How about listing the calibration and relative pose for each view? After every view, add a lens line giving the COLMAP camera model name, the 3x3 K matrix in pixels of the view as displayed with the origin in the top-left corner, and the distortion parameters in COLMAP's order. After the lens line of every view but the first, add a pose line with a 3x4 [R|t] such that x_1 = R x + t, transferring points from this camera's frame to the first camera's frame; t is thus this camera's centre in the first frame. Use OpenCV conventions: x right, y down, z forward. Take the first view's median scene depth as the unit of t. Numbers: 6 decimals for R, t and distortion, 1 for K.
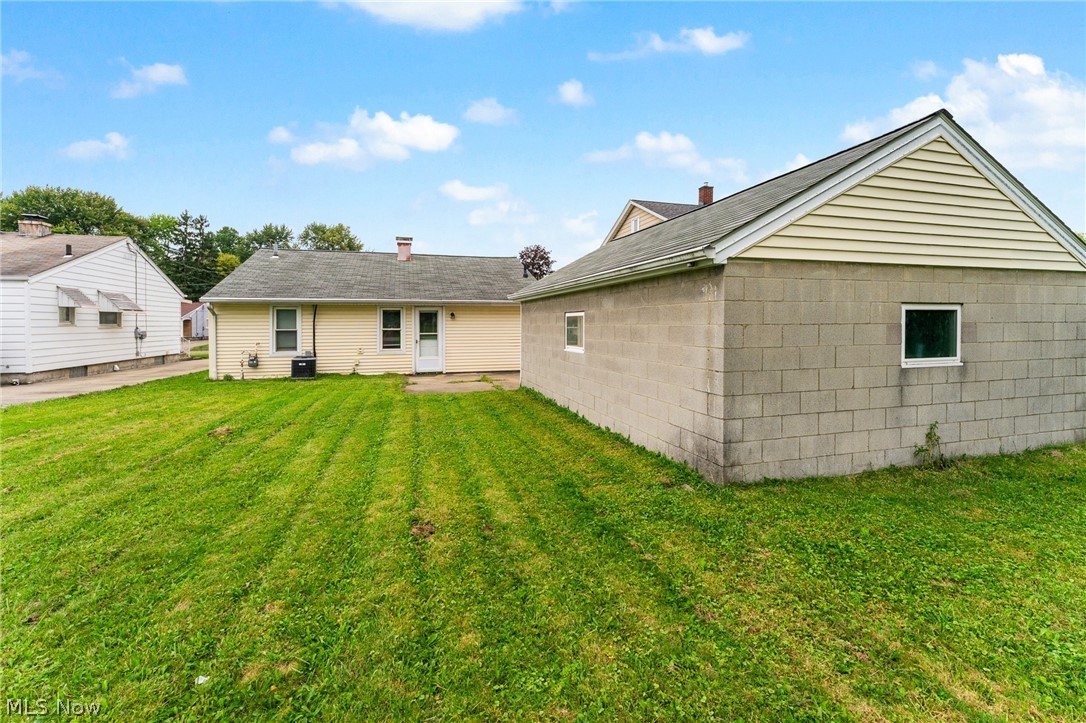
lens RADIAL K [[438.0, 0, 530.9], [0, 438.0, 339.4], [0, 0, 1]] dist [0.000708, 0.000250]
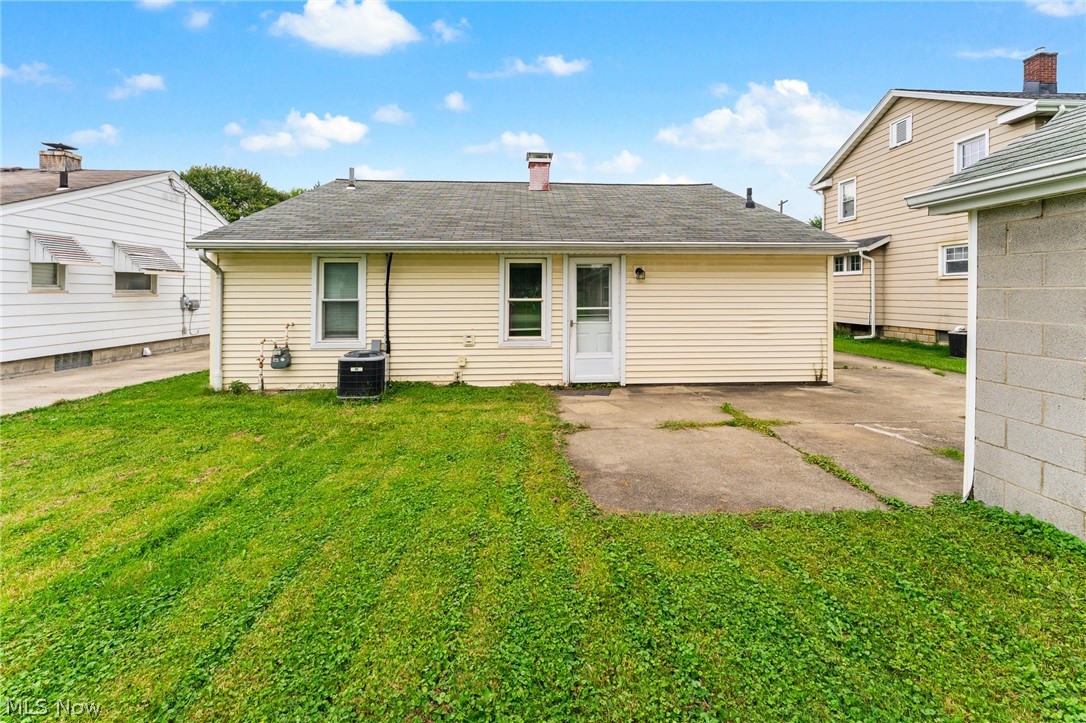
lens RADIAL K [[443.2, 0, 557.6], [0, 443.2, 310.3], [0, 0, 1]] dist [0.000184, 0.000152]
pose [[0.981181, 0.009743, -0.192847, -0.177663], [-0.009022, 0.999949, 0.004620, -0.013026], [0.192882, -0.002793, 0.981218, 0.485488]]
